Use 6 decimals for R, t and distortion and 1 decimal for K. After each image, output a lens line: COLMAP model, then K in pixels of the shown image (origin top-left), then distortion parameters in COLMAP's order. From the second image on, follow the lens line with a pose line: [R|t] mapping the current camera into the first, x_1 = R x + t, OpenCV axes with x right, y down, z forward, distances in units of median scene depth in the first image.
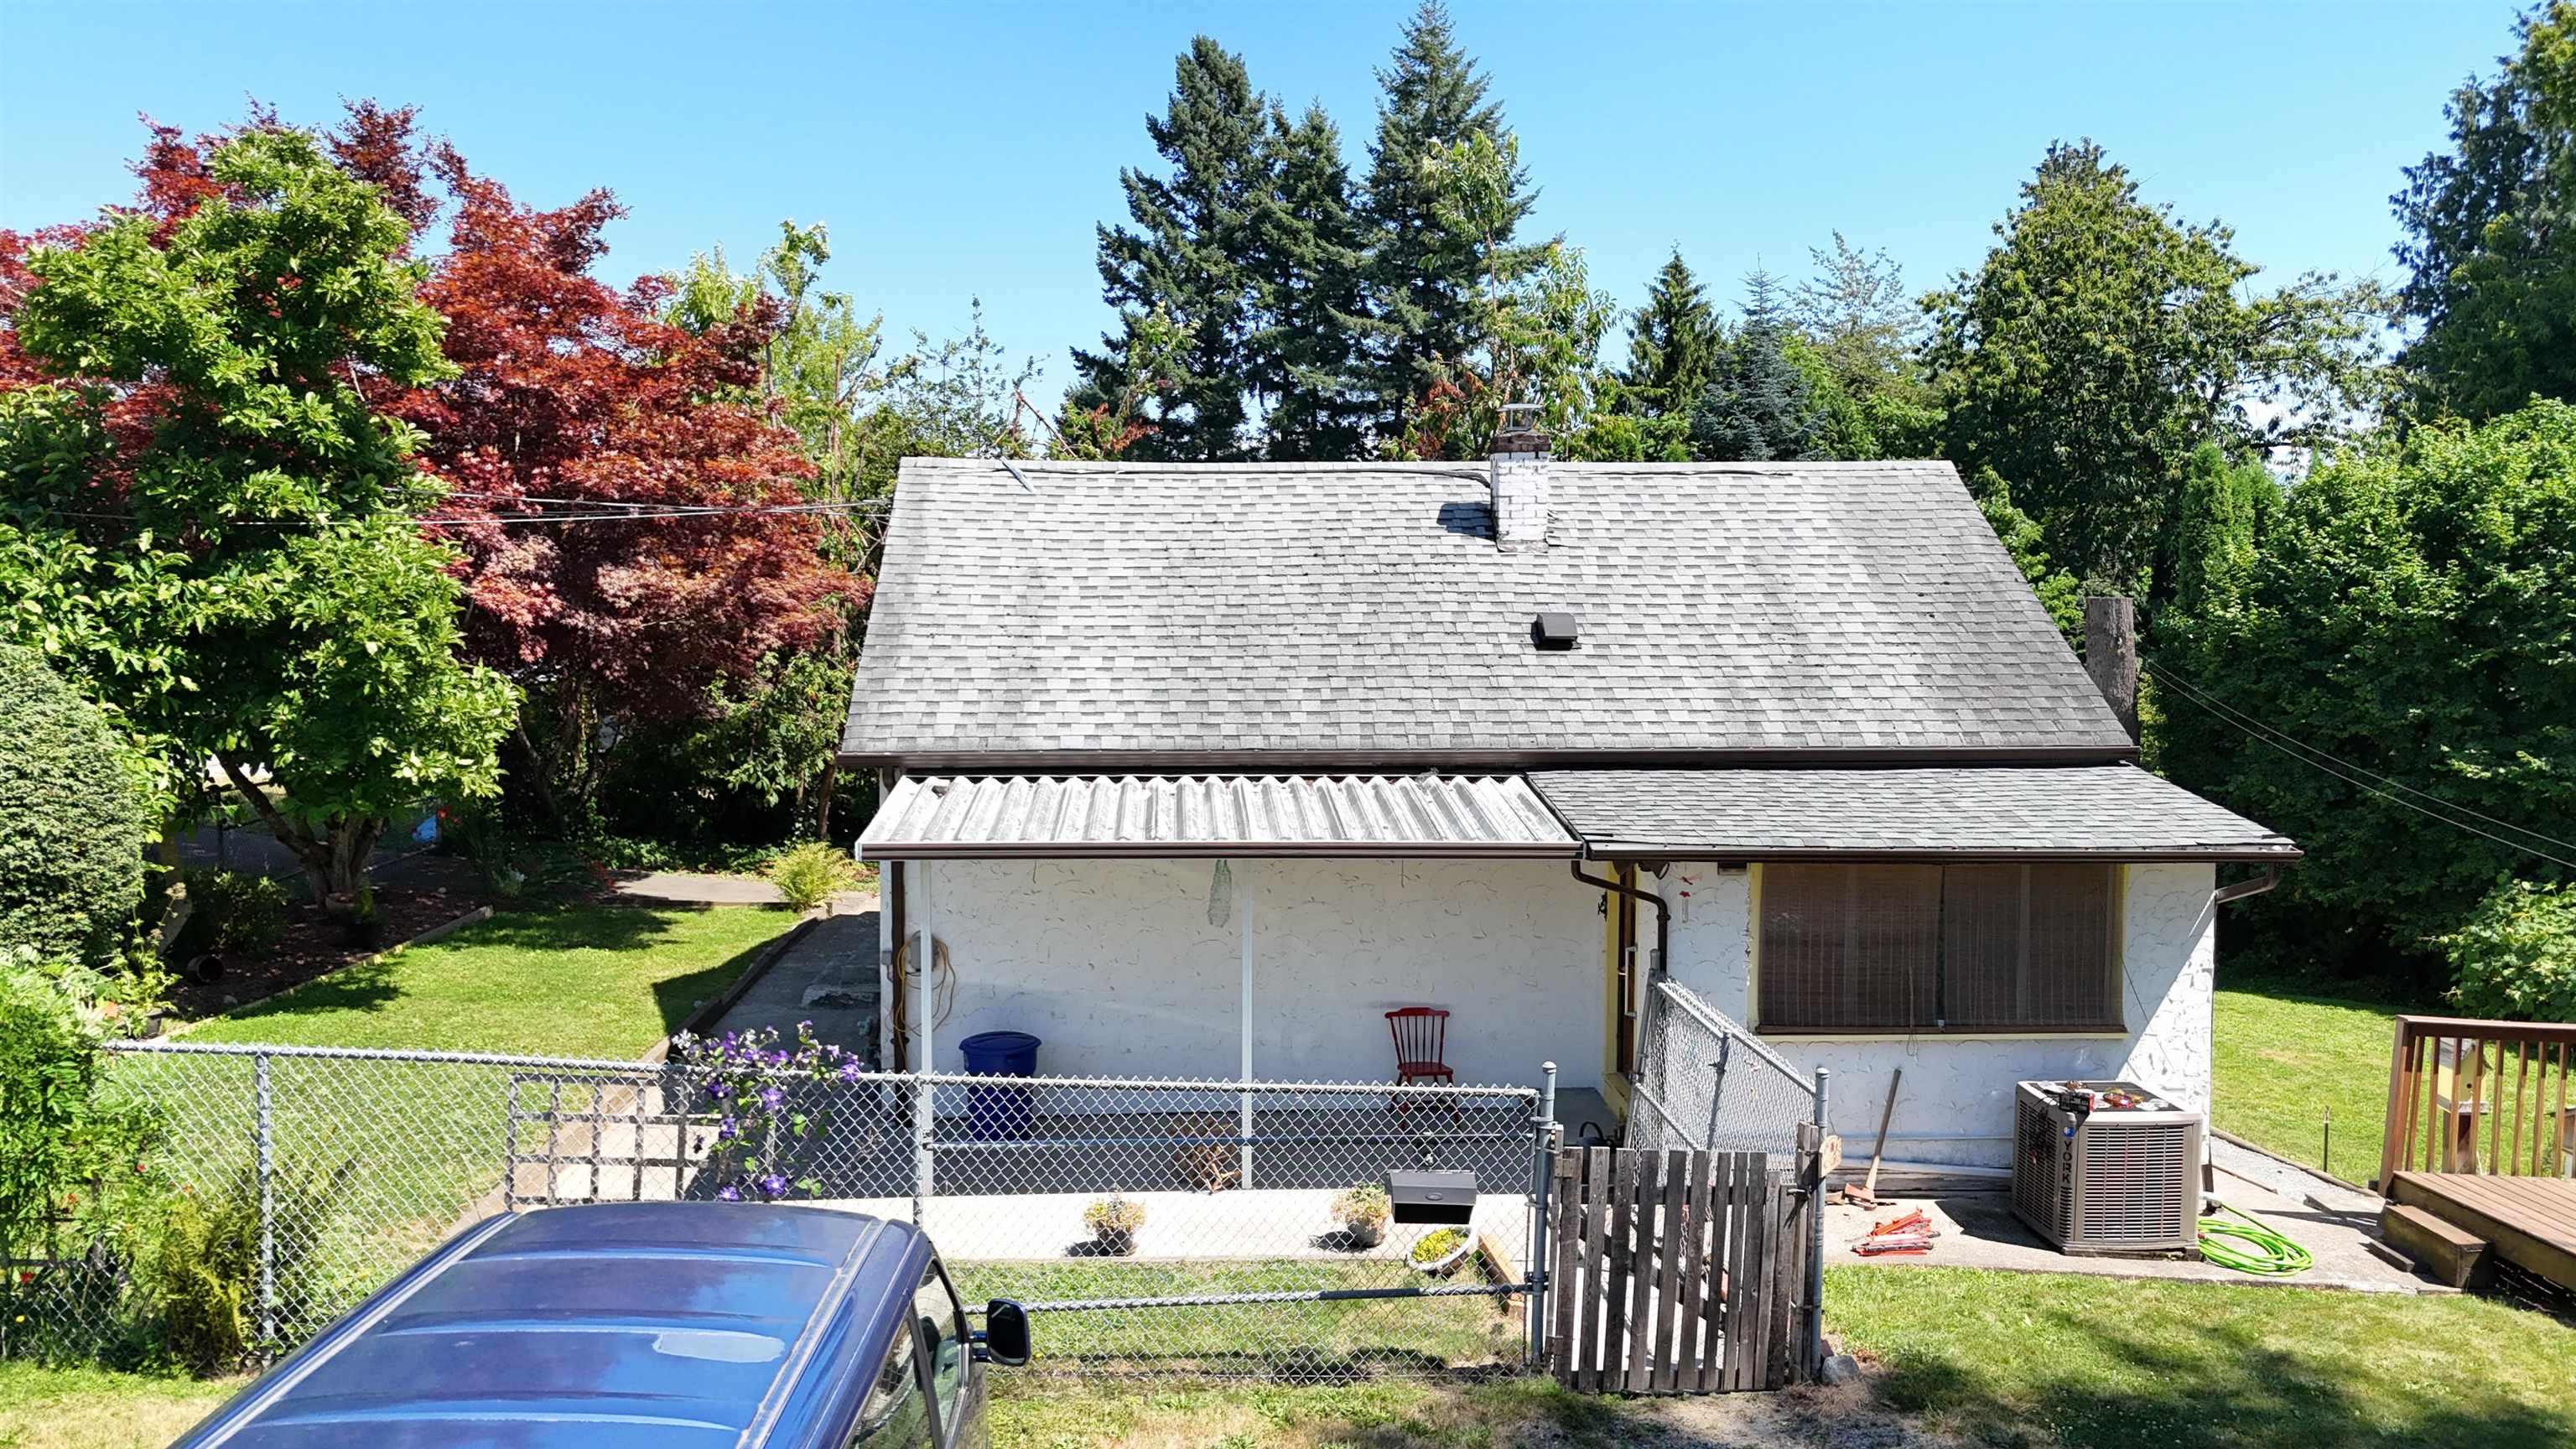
lens RADIAL K [[1834.0, 0, 1295.4], [0, 1834.0, 712.9], [0, 0, 1]] dist [0.086746, -0.068709]
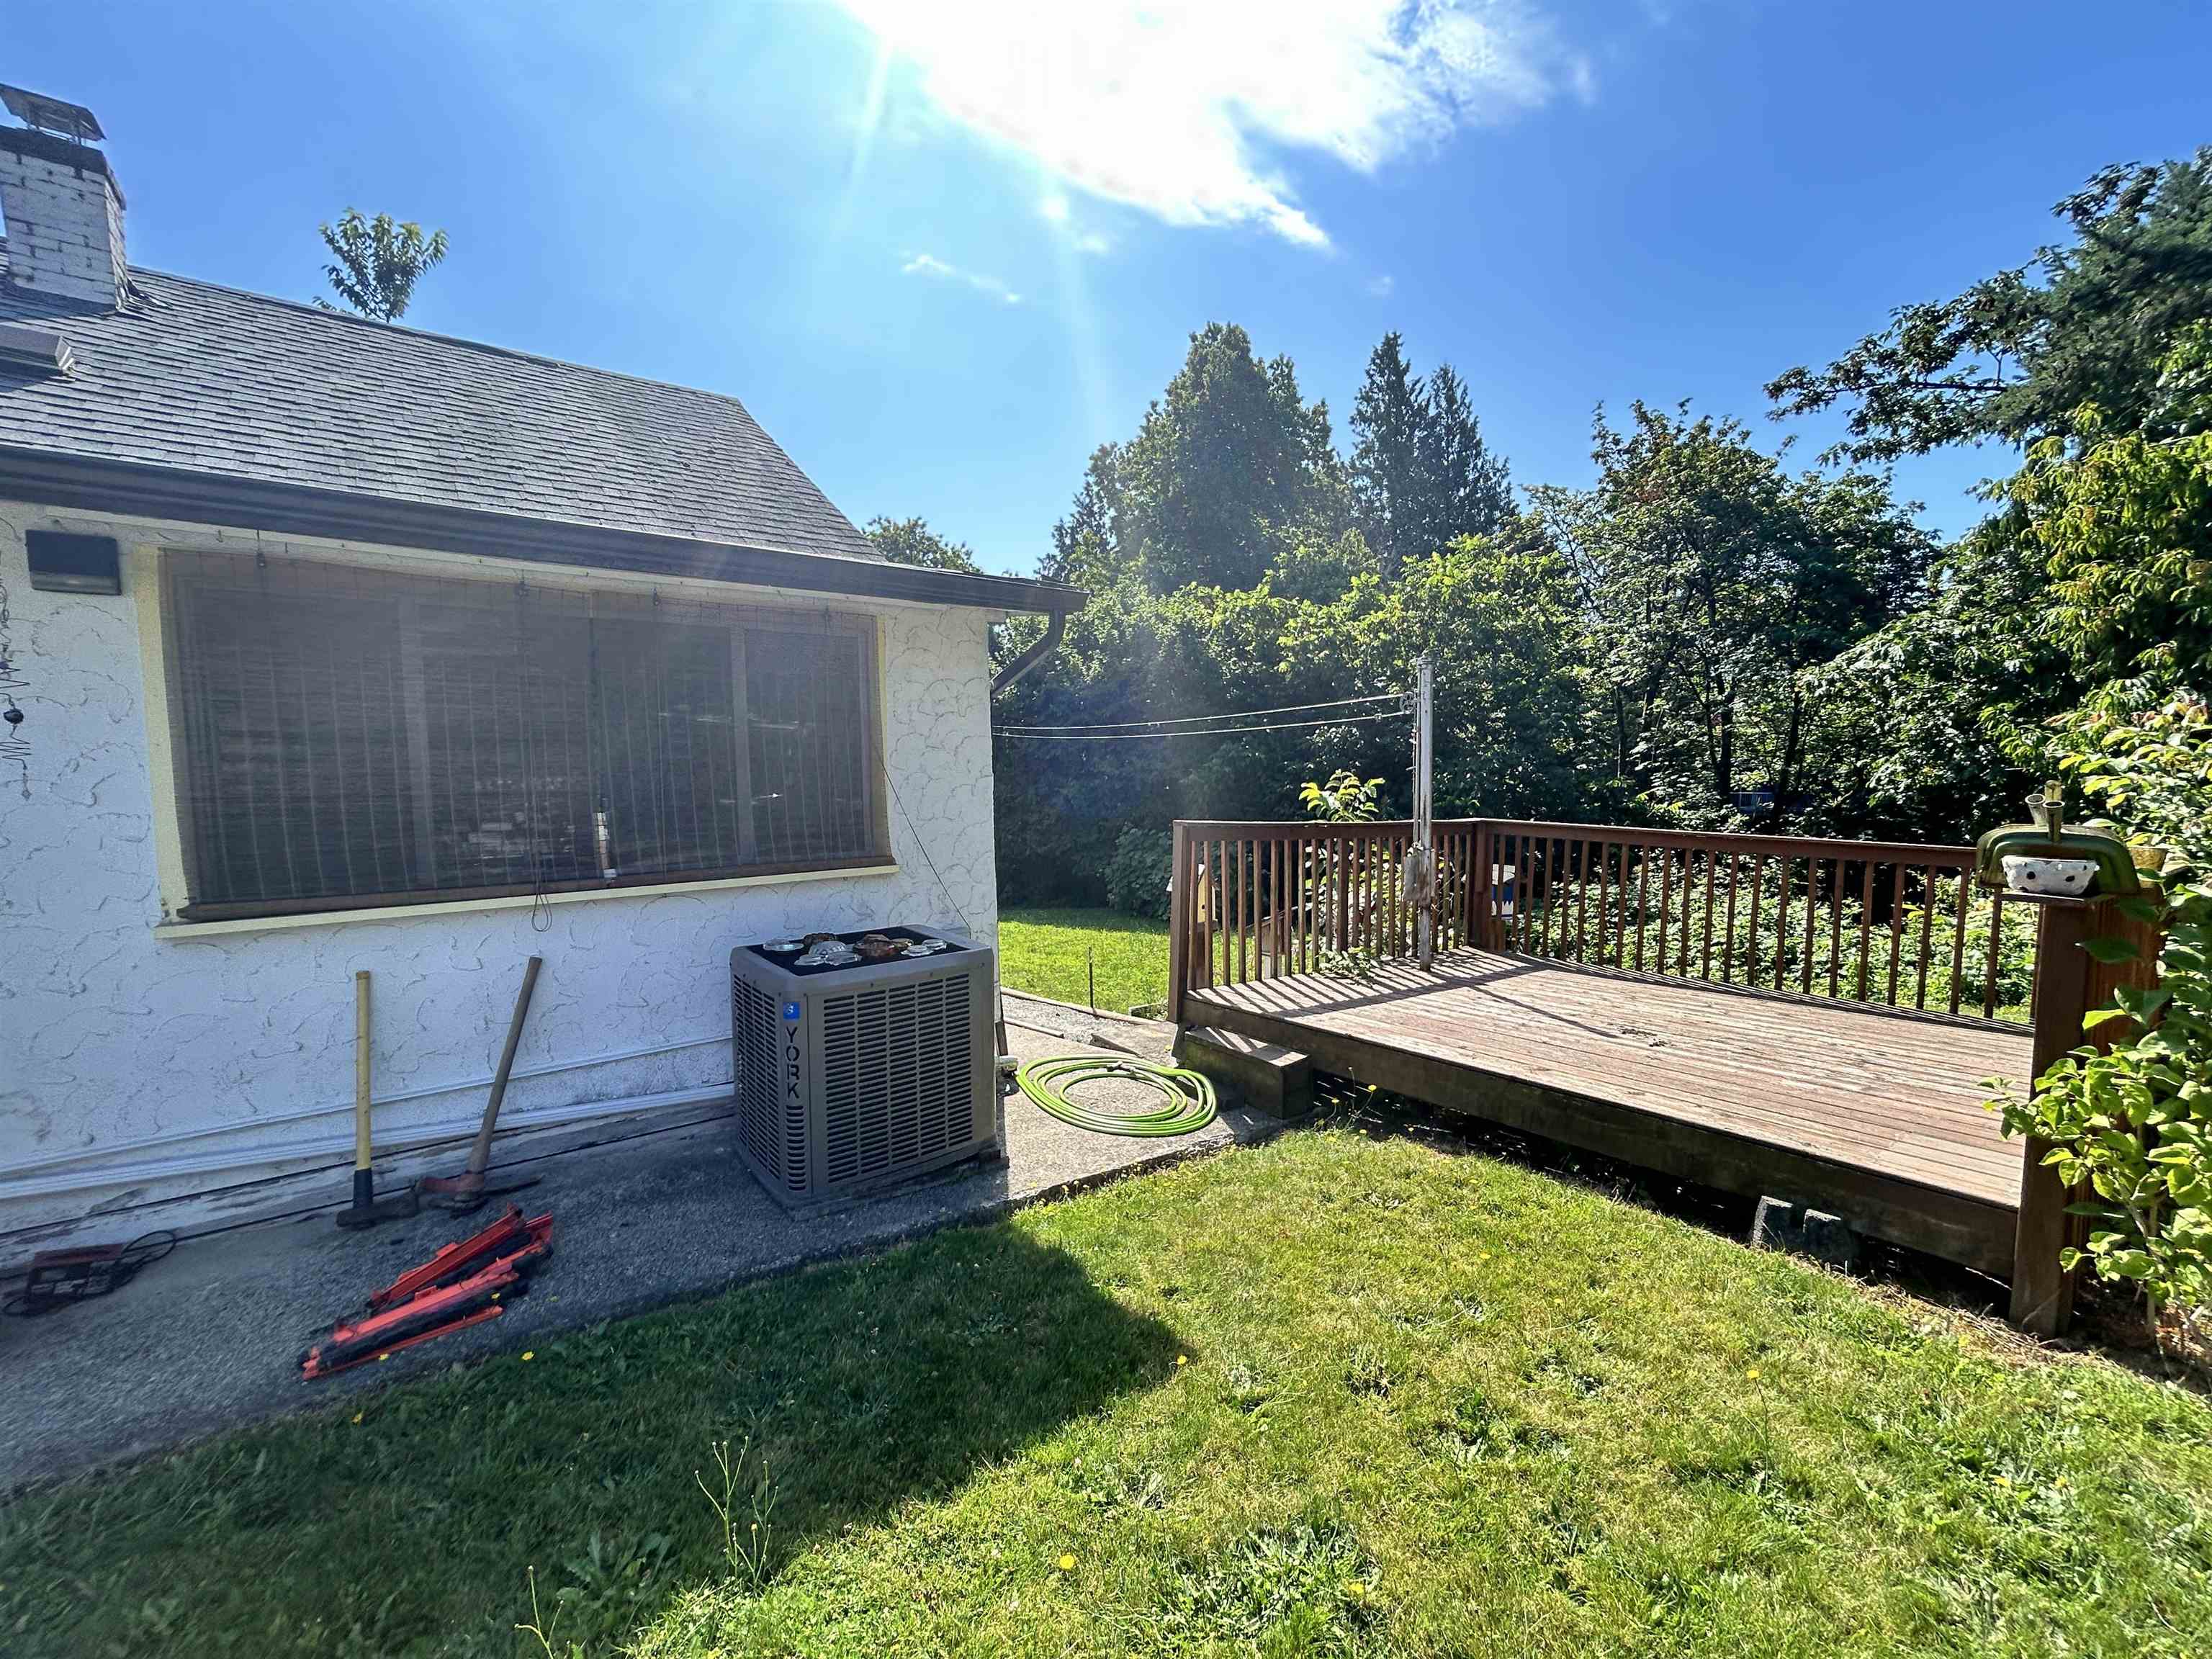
lens RADIAL K [[890.0, 0, 1100.0], [0, 890.0, 843.5], [0, 0, 1]] dist [-0.019247, 0.004456]
pose [[0.828071, -0.064346, 0.556918, 0.138834], [0.055860, 0.997918, 0.032242, 0.068288], [-0.557834, 0.004411, 0.829941, 0.292304]]
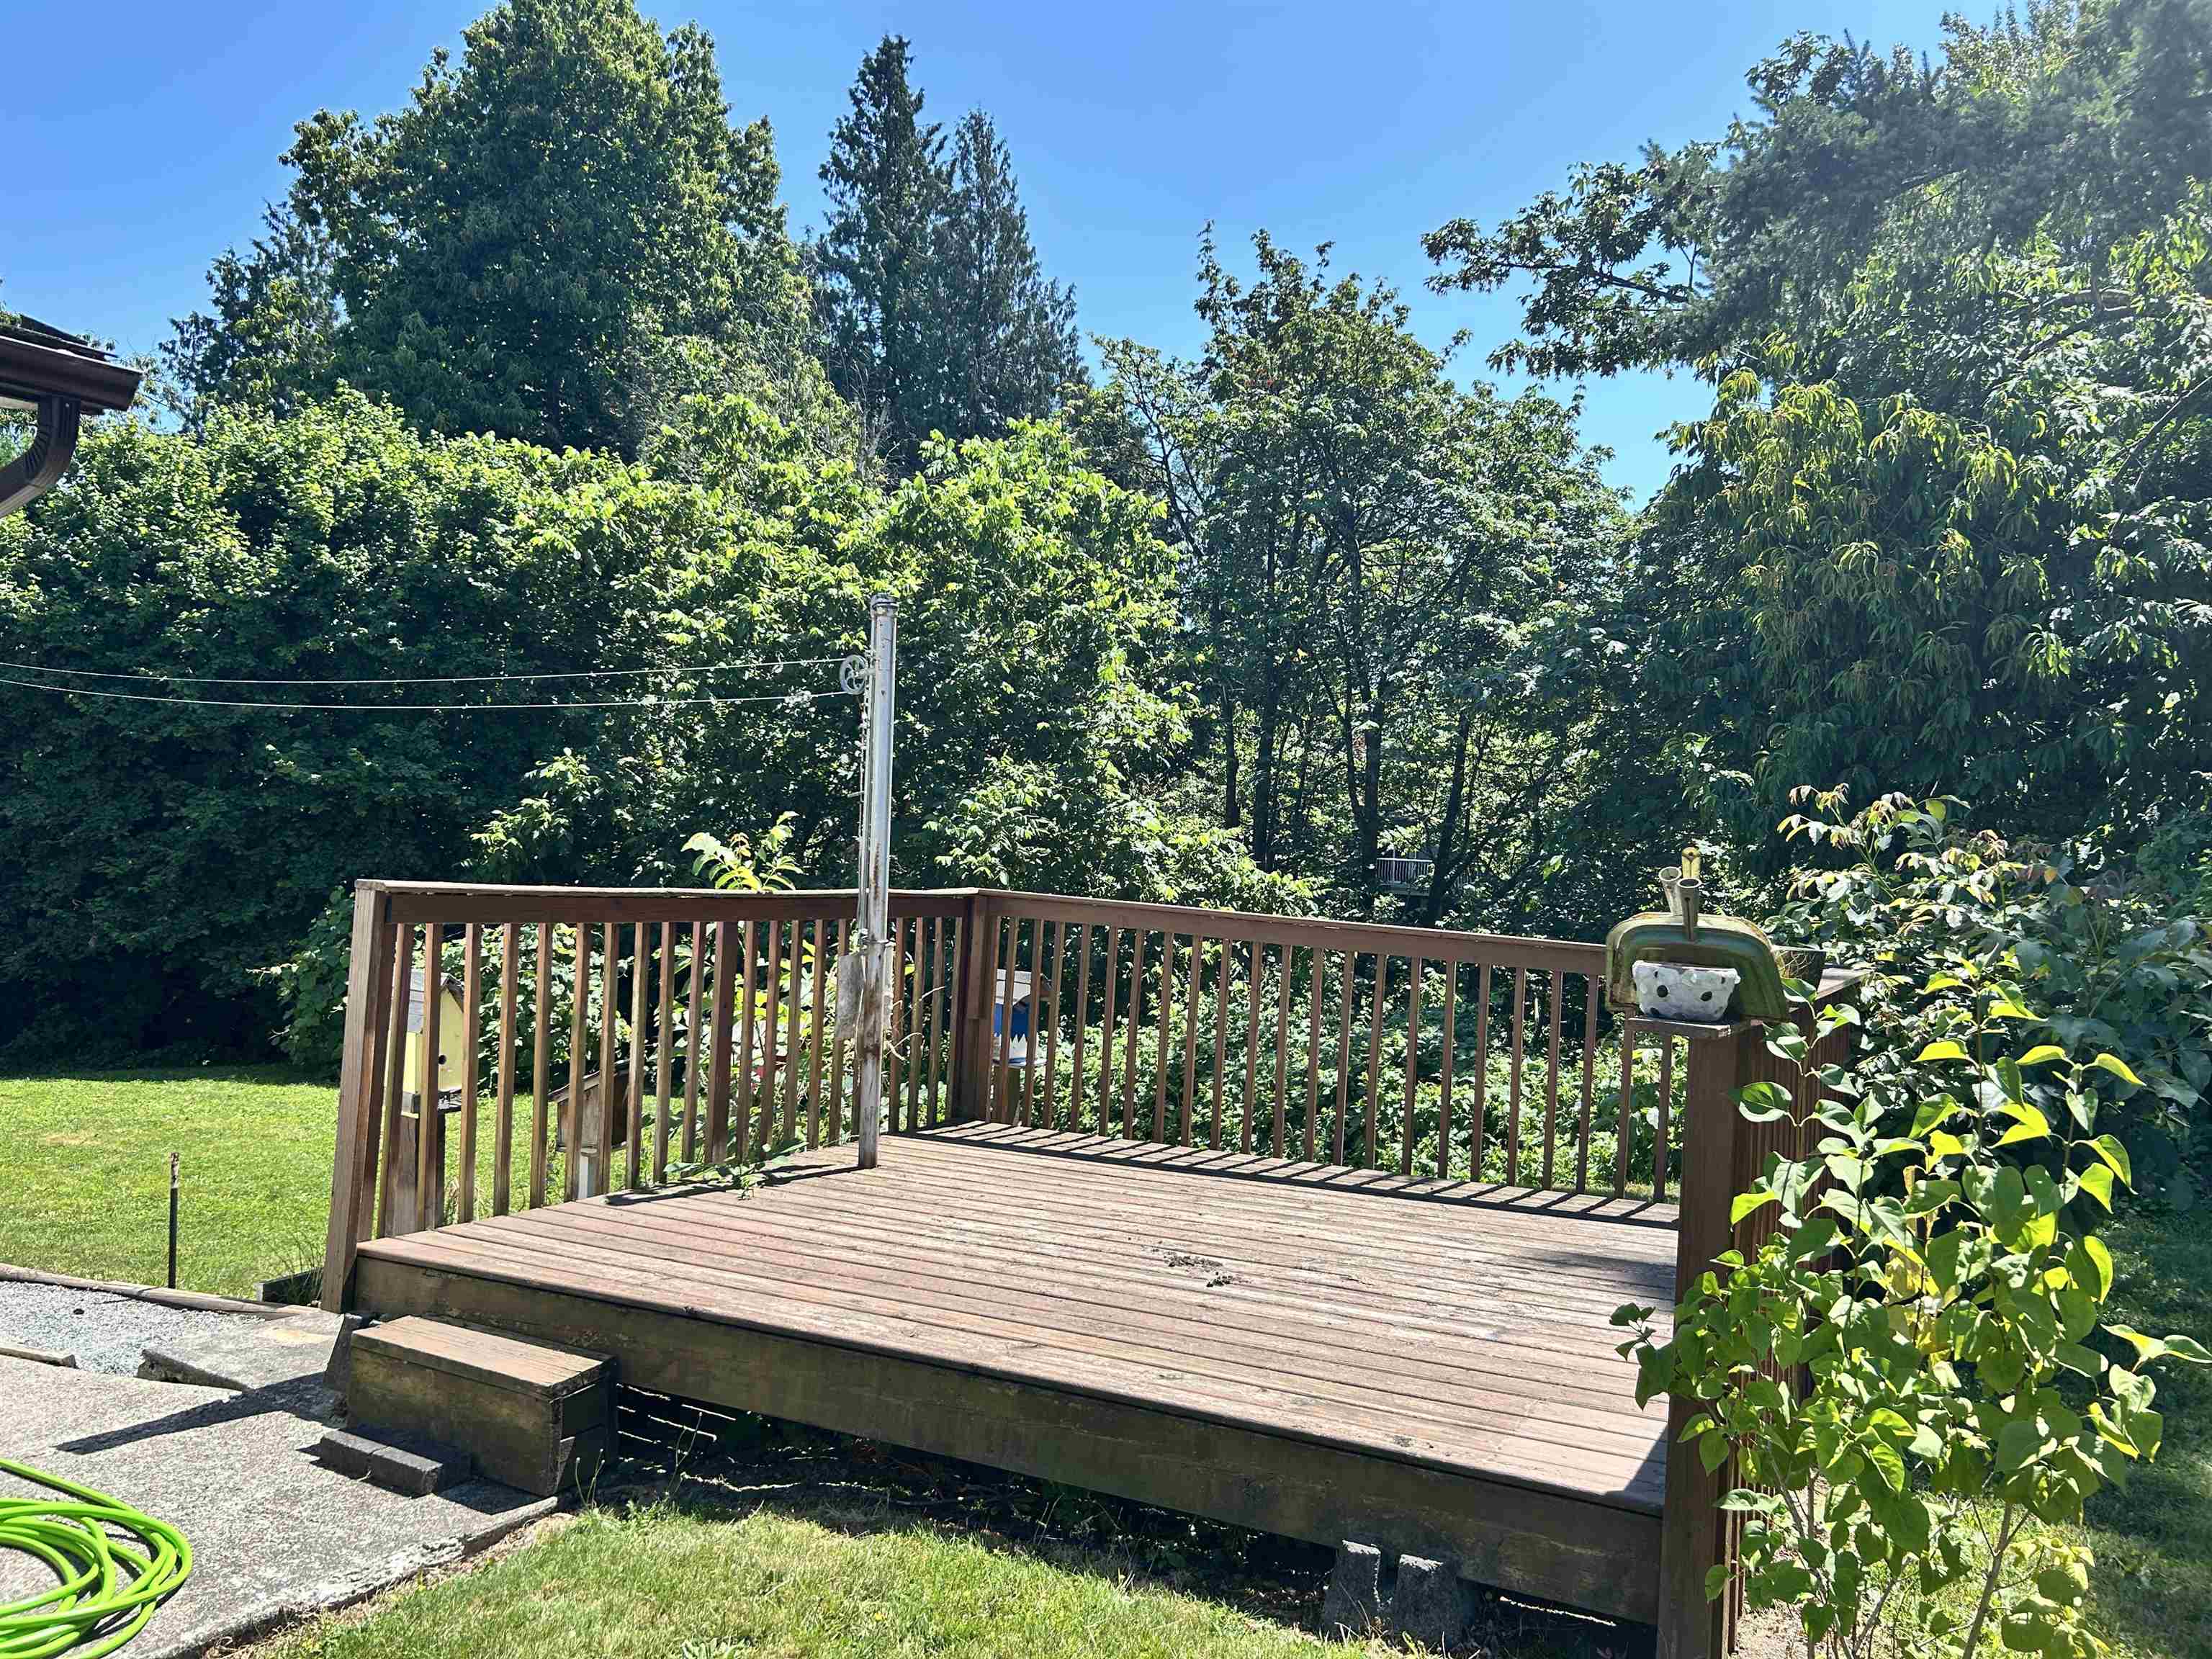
lens RADIAL K [[1662.8, 0, 1106.0], [0, 1662.8, 829.5], [0, 0, 1]] dist [0.008279, 0.006042]
pose [[0.503554, -0.002689, 0.863959, 0.150925], [0.024503, 0.999637, -0.011170, 0.069393], [-0.863616, 0.026794, 0.503438, 0.290031]]
